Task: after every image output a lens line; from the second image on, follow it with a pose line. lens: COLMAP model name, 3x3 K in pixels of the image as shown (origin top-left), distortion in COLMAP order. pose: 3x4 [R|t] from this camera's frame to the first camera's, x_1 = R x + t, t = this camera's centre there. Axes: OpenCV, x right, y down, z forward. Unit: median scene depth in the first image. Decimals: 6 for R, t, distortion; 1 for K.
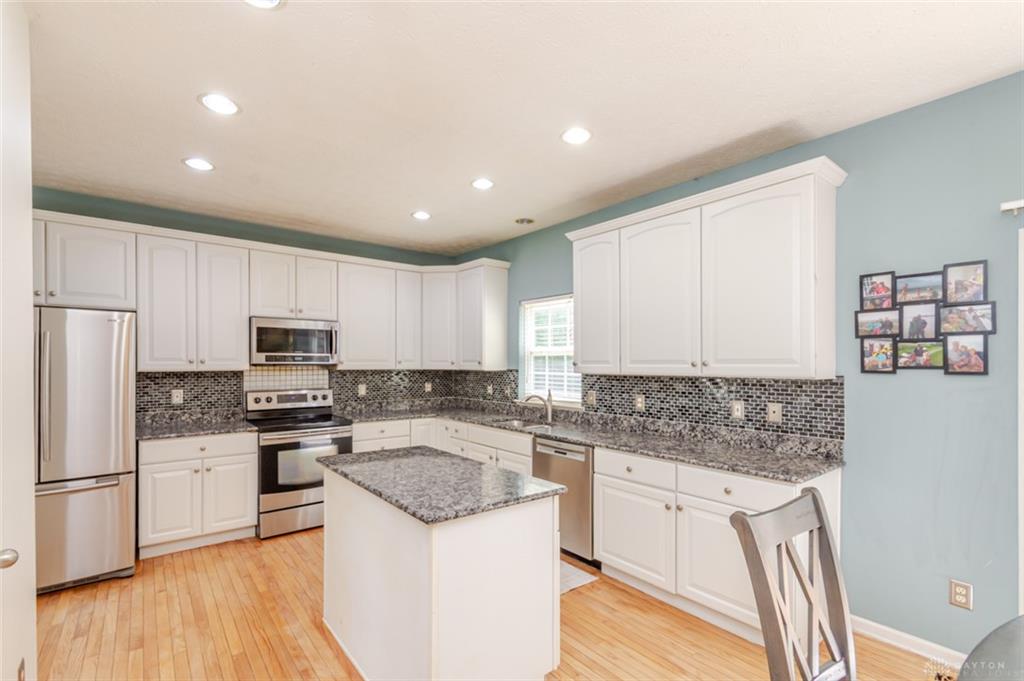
lens RADIAL K [[453.7, 0, 514.6], [0, 453.7, 357.4], [0, 0, 1]] dist [-0.001942, -0.001127]
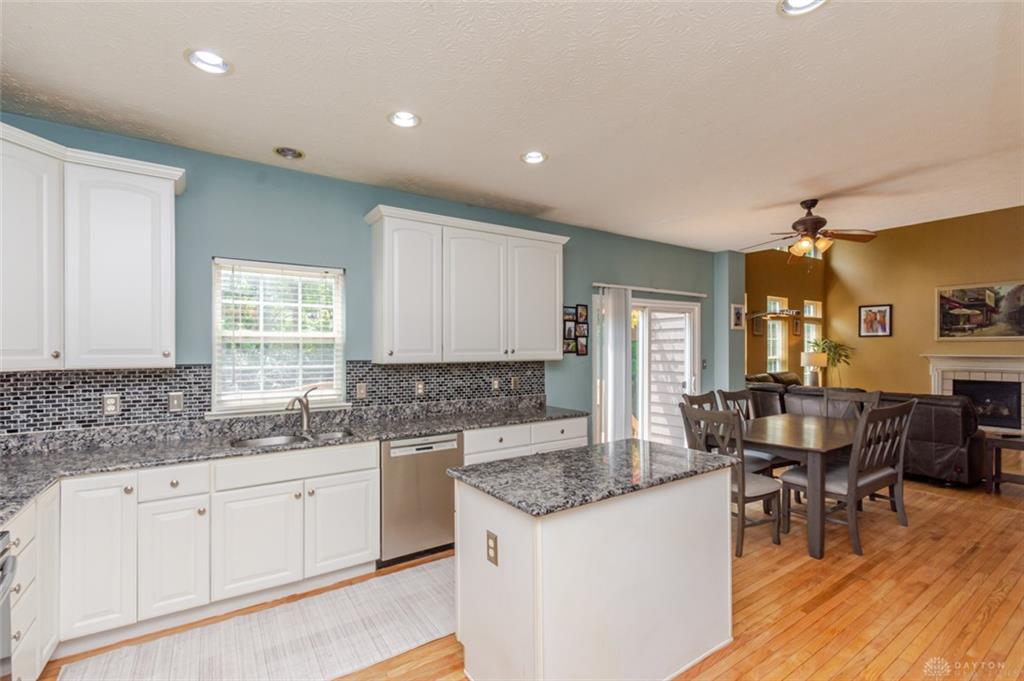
lens RADIAL K [[453.7, 0, 509.9], [0, 453.7, 339.5], [0, 0, 1]] dist [-0.001942, -0.001127]
pose [[0.092975, 0.018767, 0.995492, -0.805702], [-0.006092, 0.999814, -0.018279, 0.002650], [-0.995650, -0.004365, 0.093072, 0.734612]]
